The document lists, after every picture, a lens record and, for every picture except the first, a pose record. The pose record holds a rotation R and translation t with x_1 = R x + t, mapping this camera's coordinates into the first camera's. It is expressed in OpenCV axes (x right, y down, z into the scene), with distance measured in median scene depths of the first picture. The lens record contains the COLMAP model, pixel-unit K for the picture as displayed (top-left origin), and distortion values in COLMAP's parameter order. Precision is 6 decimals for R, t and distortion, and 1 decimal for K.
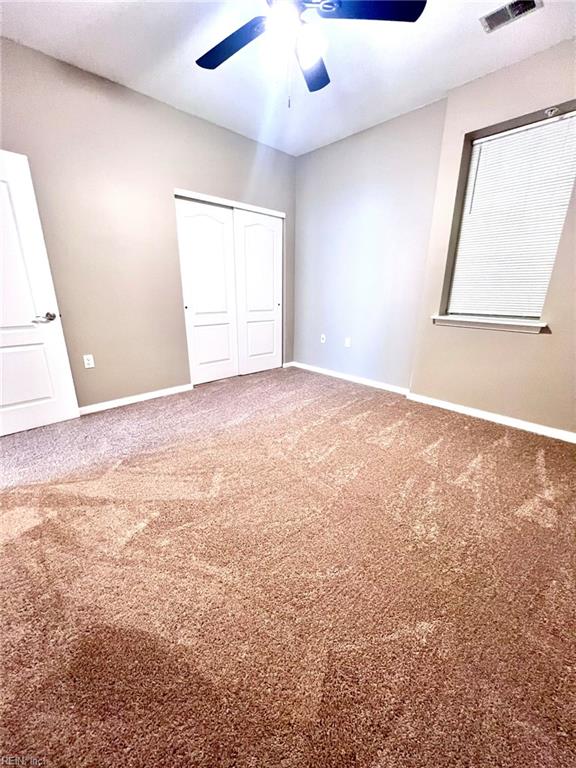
lens RADIAL K [[306.9, 0, 292.4], [0, 306.9, 386.7], [0, 0, 1]] dist [-0.003620, -0.000497]
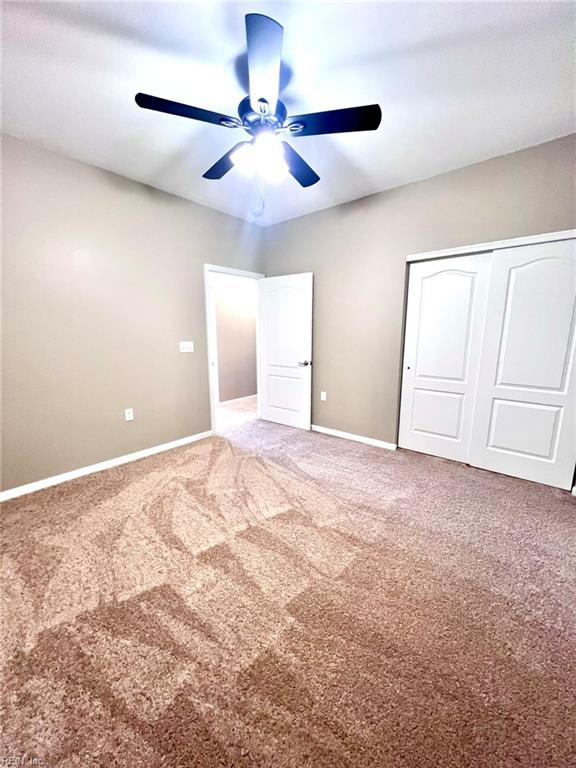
lens RADIAL K [[306.9, 0, 292.4], [0, 306.9, 386.5], [0, 0, 1]] dist [-0.003620, -0.000497]
pose [[0.095835, 0.164318, -0.981741, 0.660575], [-0.305079, 0.943663, 0.128163, -0.246667], [0.947493, 0.287226, 0.140566, 0.612510]]
